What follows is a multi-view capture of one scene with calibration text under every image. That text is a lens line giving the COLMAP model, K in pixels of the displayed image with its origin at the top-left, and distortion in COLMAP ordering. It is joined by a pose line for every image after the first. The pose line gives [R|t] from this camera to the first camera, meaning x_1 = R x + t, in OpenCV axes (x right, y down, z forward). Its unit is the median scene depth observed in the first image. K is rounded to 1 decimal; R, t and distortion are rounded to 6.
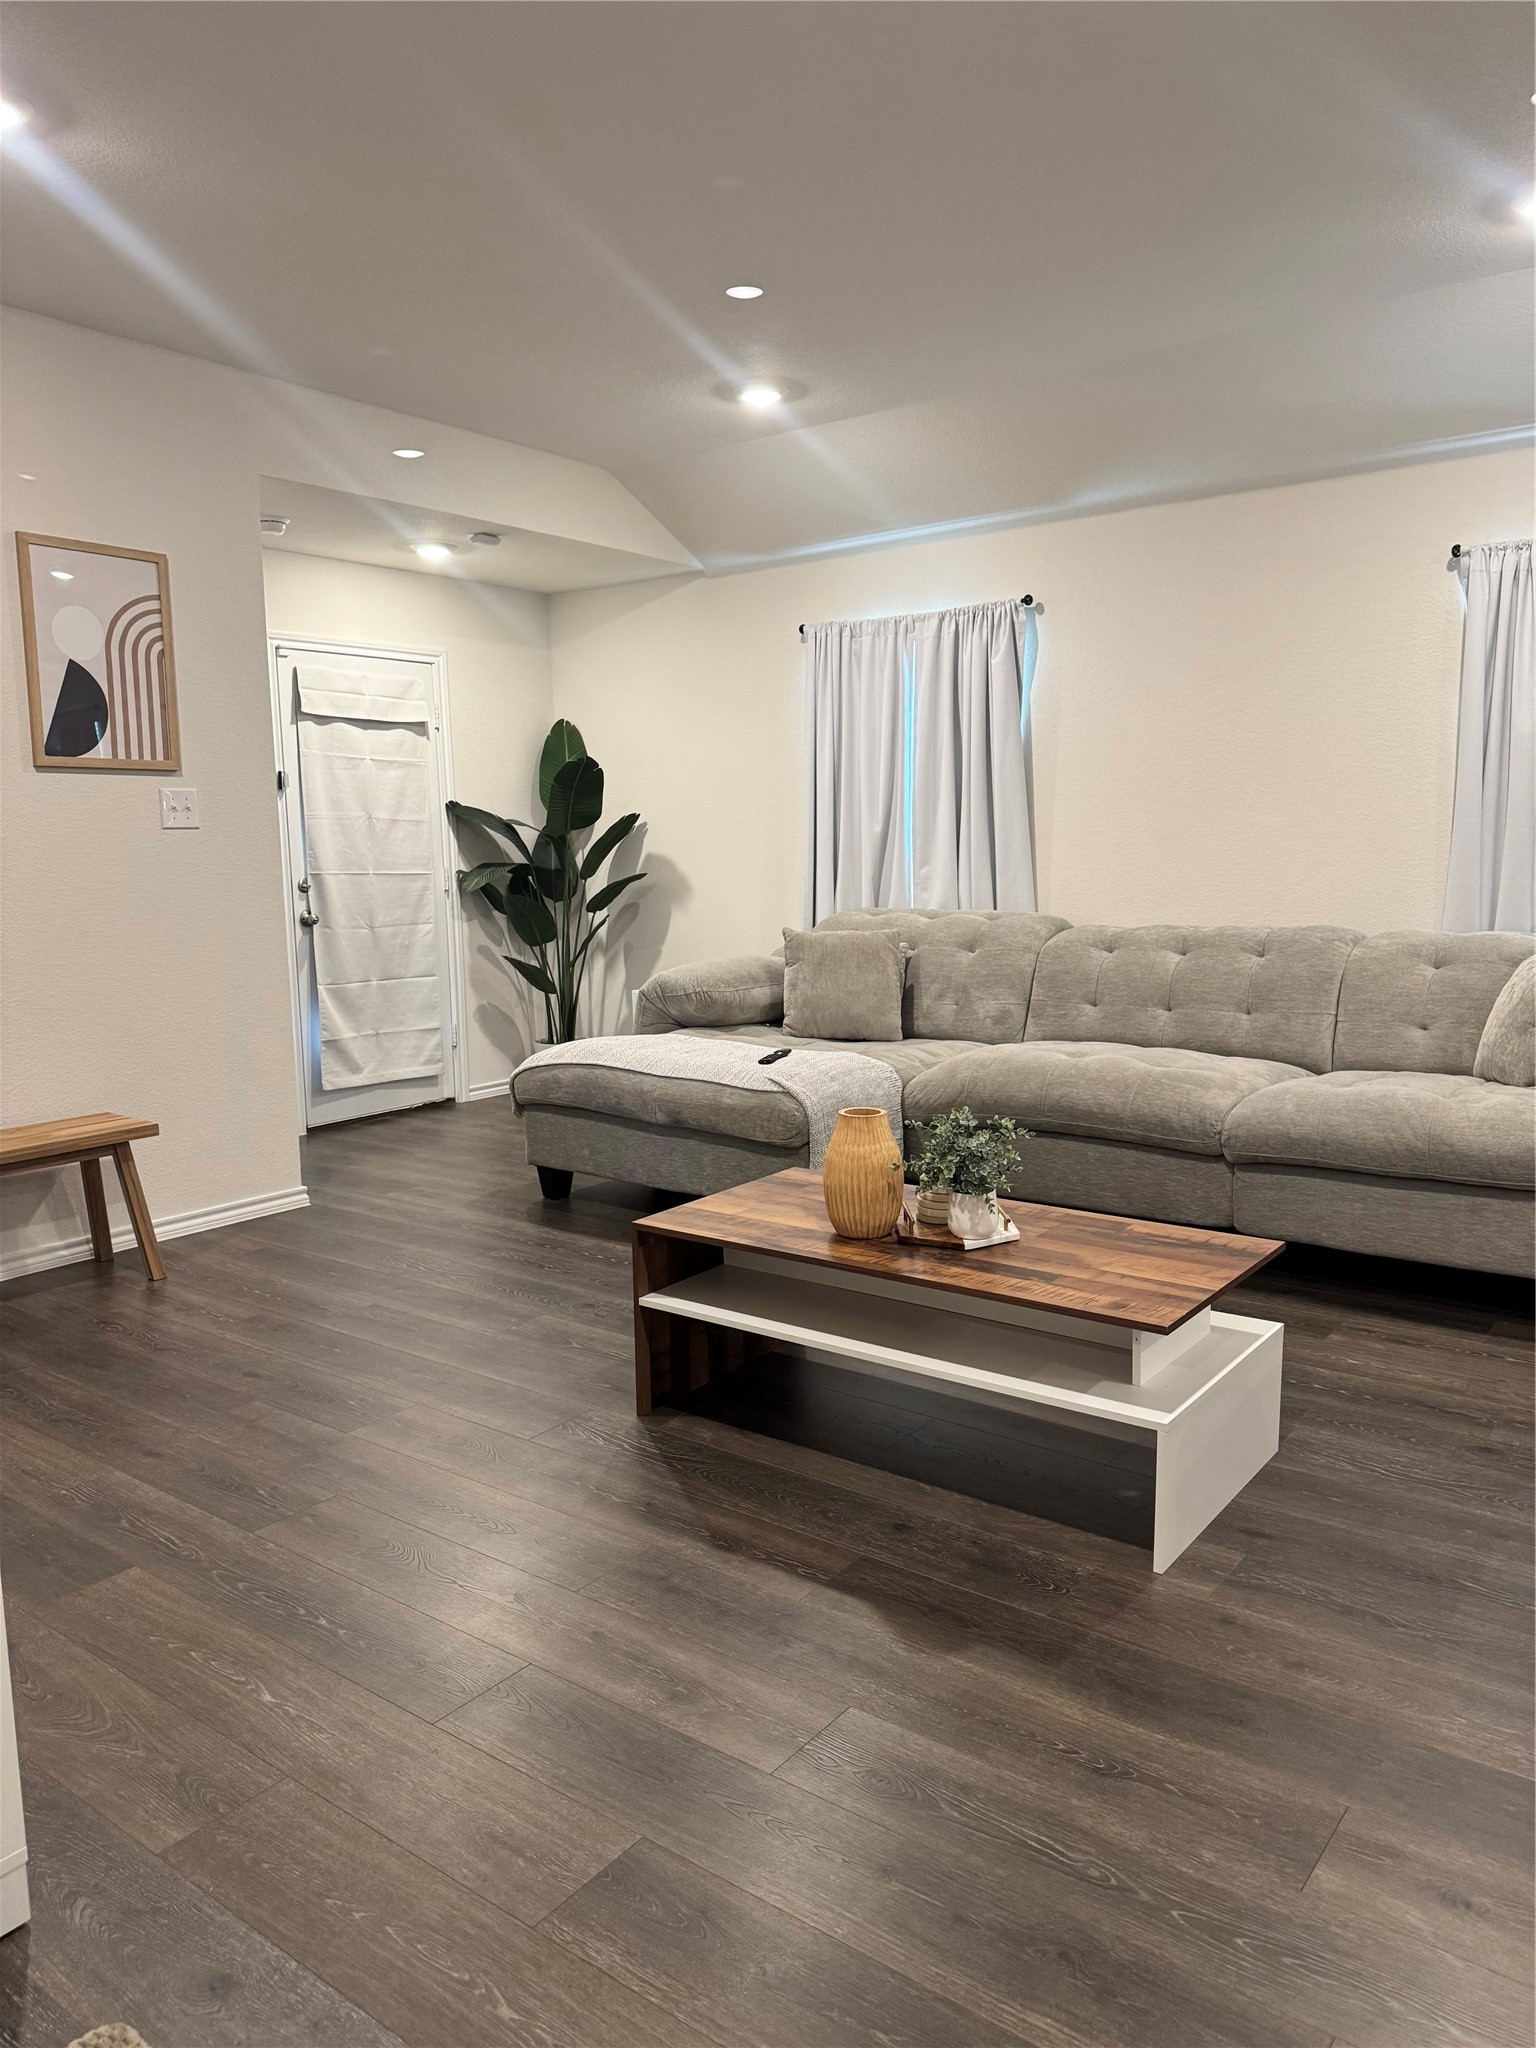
lens RADIAL K [[1436.5, 0, 768.0], [0, 1436.5, 1024.0], [0, 0, 1]] dist [0.064125, -0.087855]
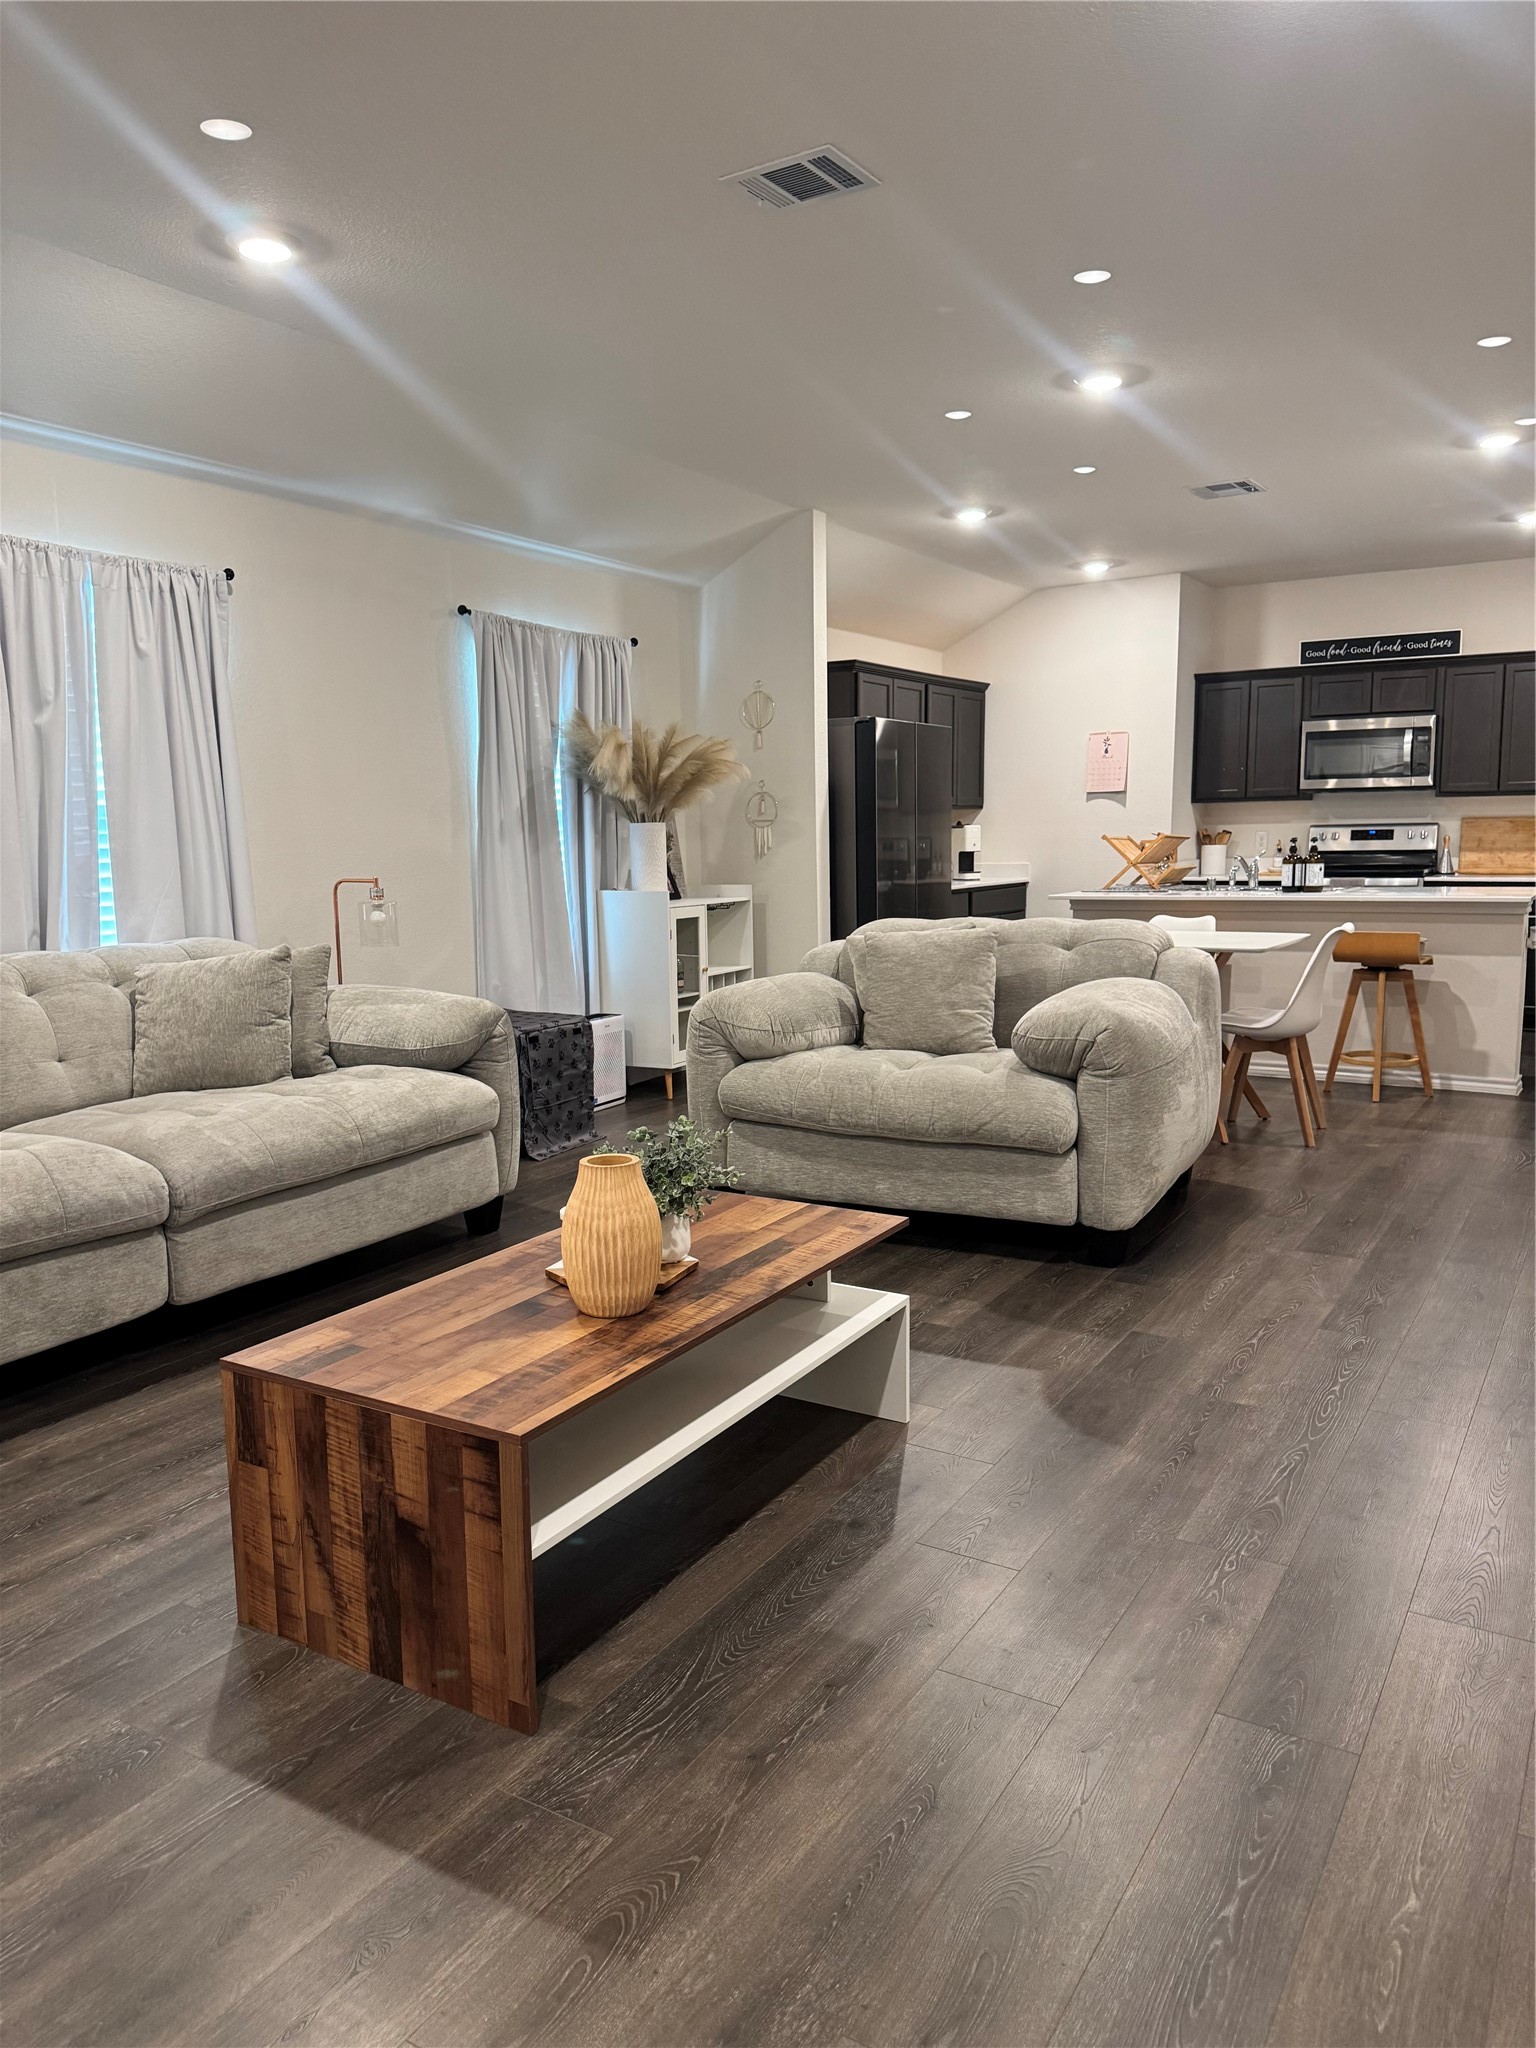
lens RADIAL K [[1436.5, 0, 768.0], [0, 1436.5, 1024.0], [0, 0, 1]] dist [0.064125, -0.087855]
pose [[-0.121437, -0.109677, 0.986521, -0.691884], [0.146256, 0.981051, 0.127073, -0.097564], [-0.981765, 0.159716, -0.103095, 0.925793]]
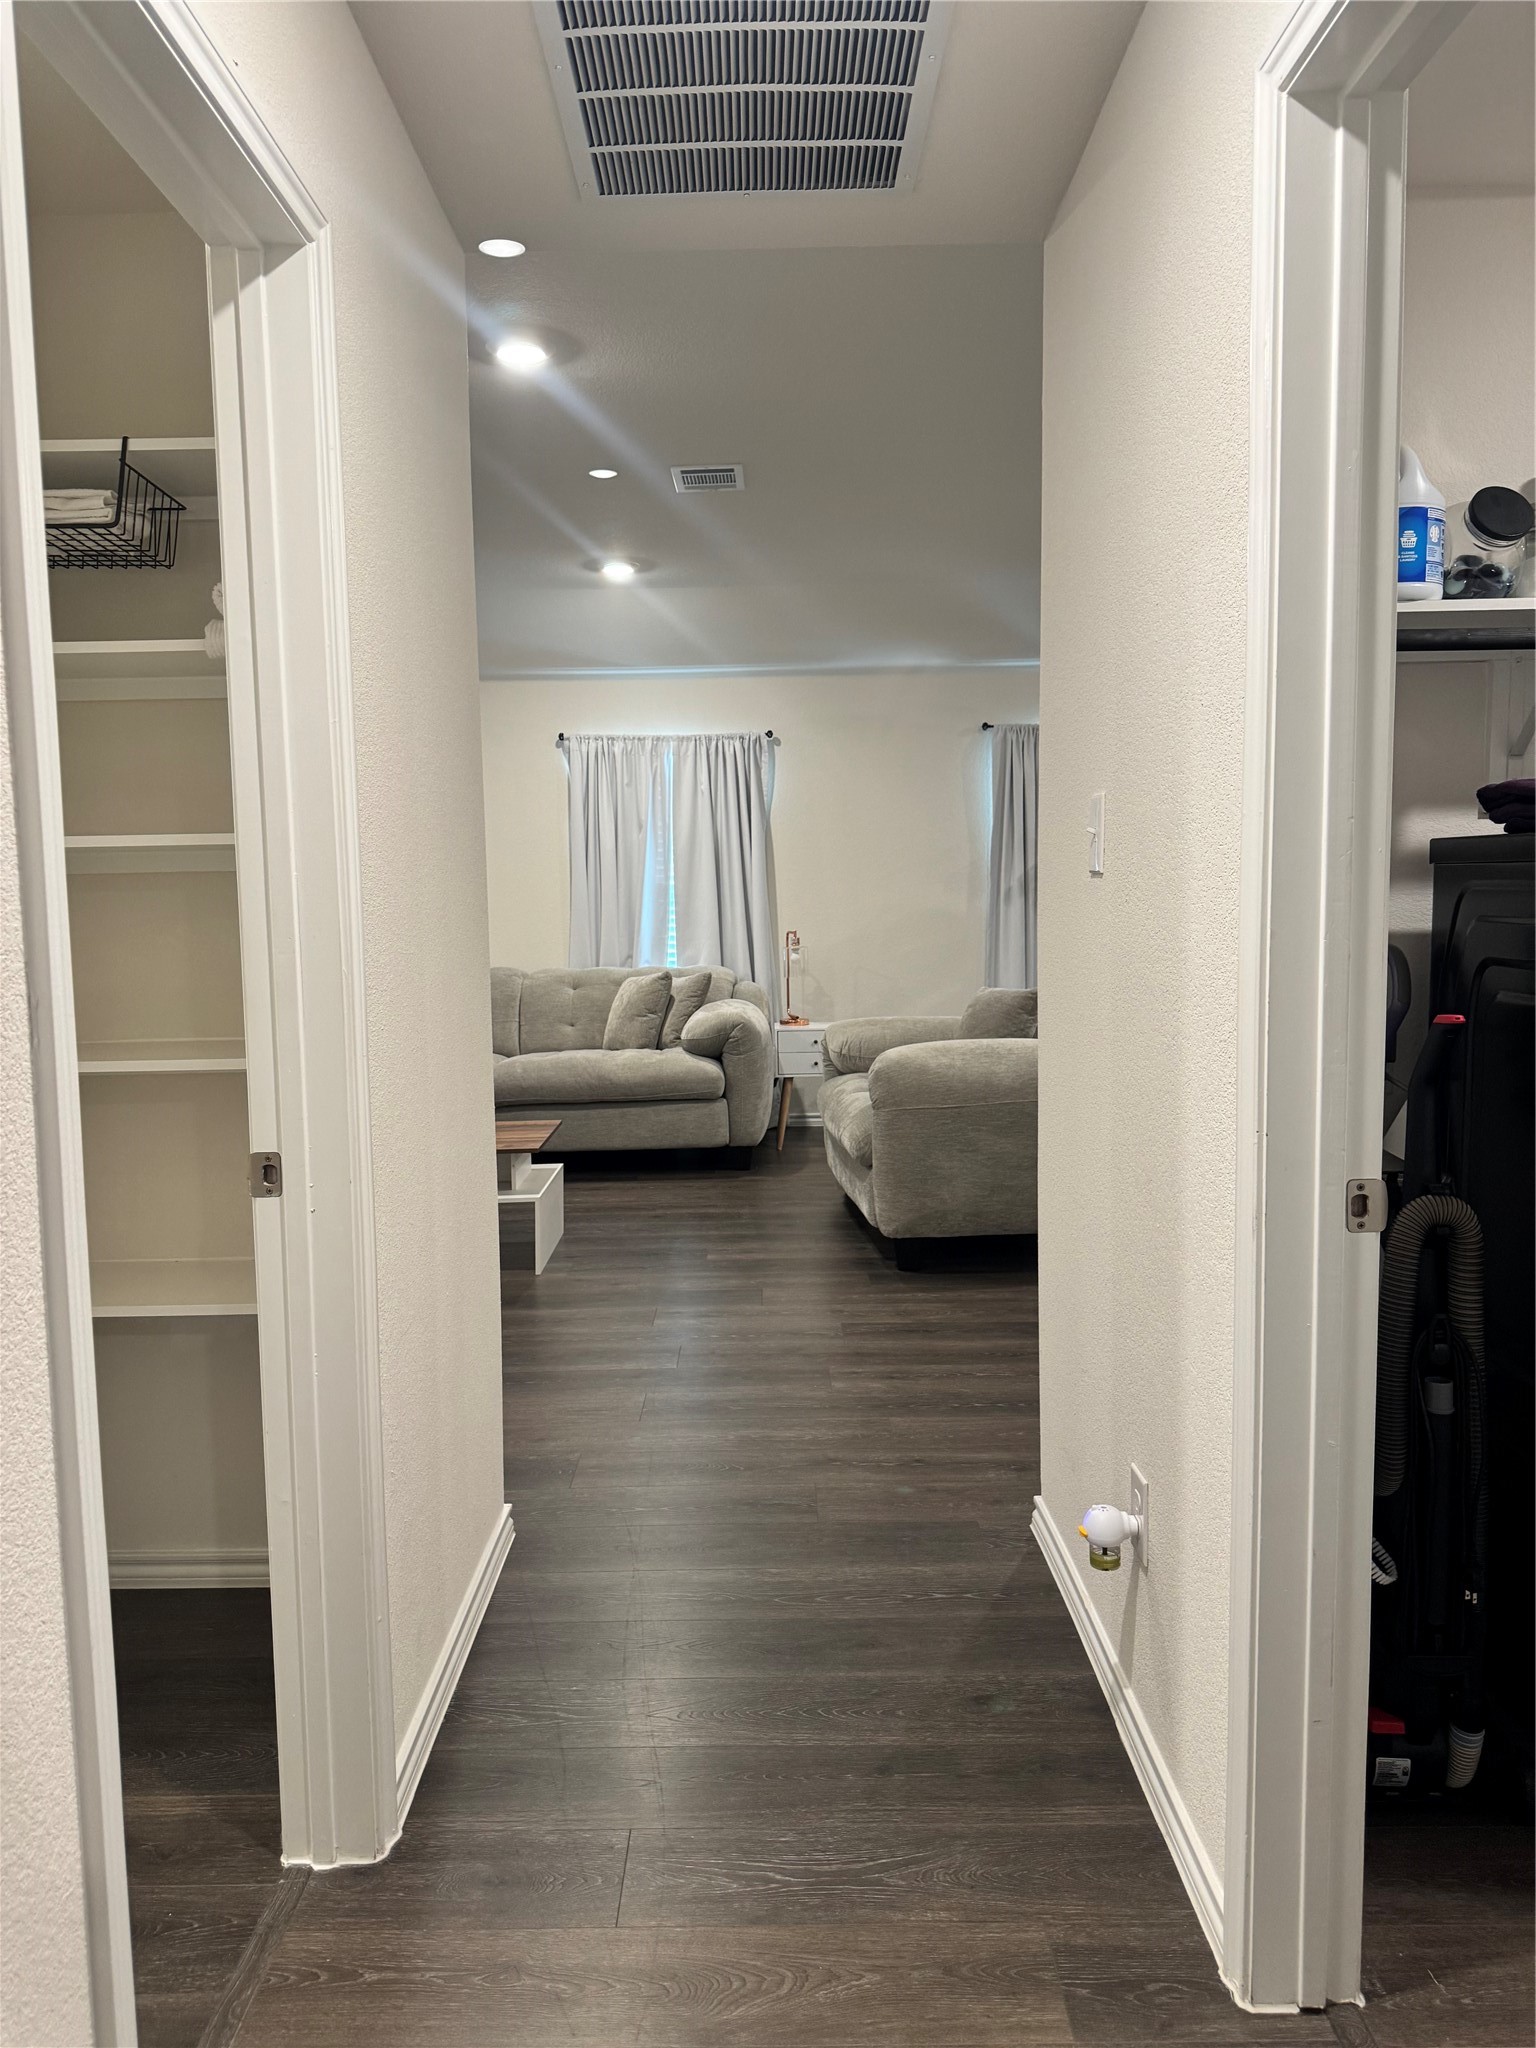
lens RADIAL K [[1436.5, 0, 768.0], [0, 1436.5, 1024.0], [0, 0, 1]] dist [0.064125, -0.087855]
pose [[0.788172, -0.042233, 0.614005, -0.525350], [0.077377, 0.996527, -0.030782, 0.096557], [-0.610572, 0.071771, 0.788702, -0.593100]]
